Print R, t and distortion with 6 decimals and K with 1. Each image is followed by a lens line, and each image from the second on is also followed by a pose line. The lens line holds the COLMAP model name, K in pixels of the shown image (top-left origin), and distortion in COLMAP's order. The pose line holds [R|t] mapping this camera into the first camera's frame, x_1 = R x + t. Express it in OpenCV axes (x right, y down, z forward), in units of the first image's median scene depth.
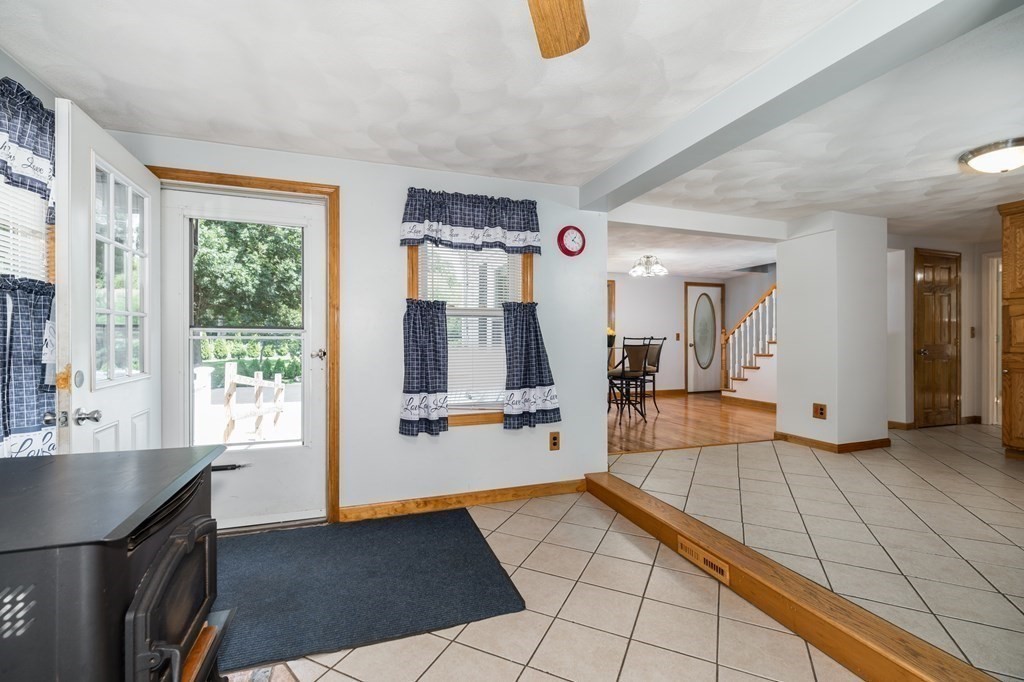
lens RADIAL K [[445.4, 0, 513.7], [0, 445.4, 340.8], [0, 0, 1]] dist [-0.002361, -0.000581]
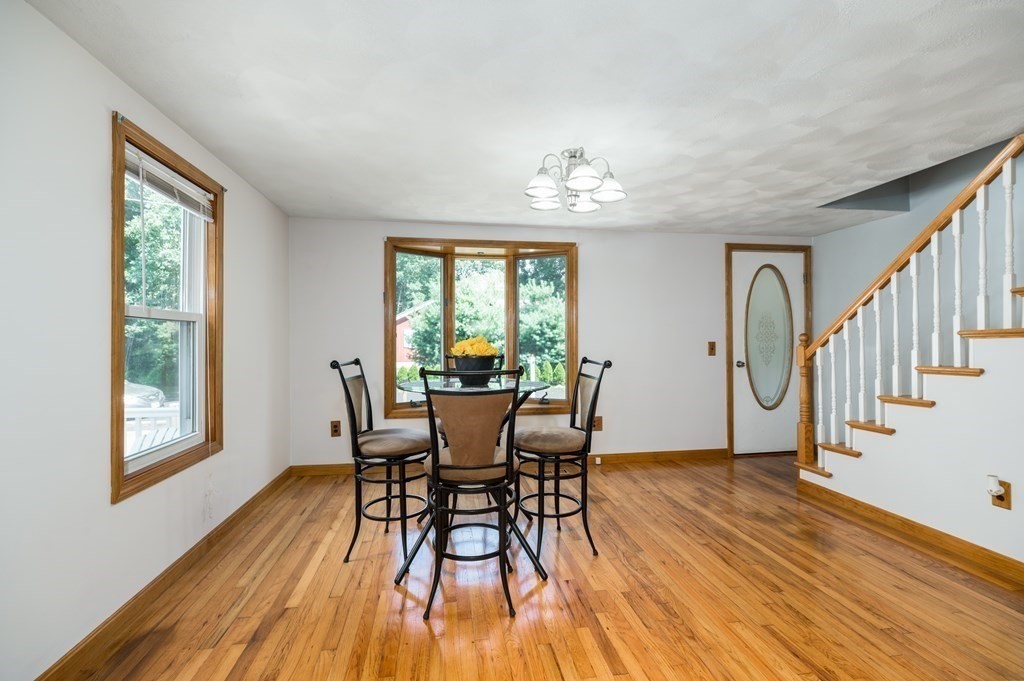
lens RADIAL K [[445.4, 0, 512.5], [0, 445.4, 337.0], [0, 0, 1]] dist [-0.002361, -0.000581]
pose [[0.982249, -0.003356, -0.187550, 0.234446], [0.001018, 0.999921, -0.012559, -0.016068], [0.187578, 0.012145, 0.982175, 0.437753]]
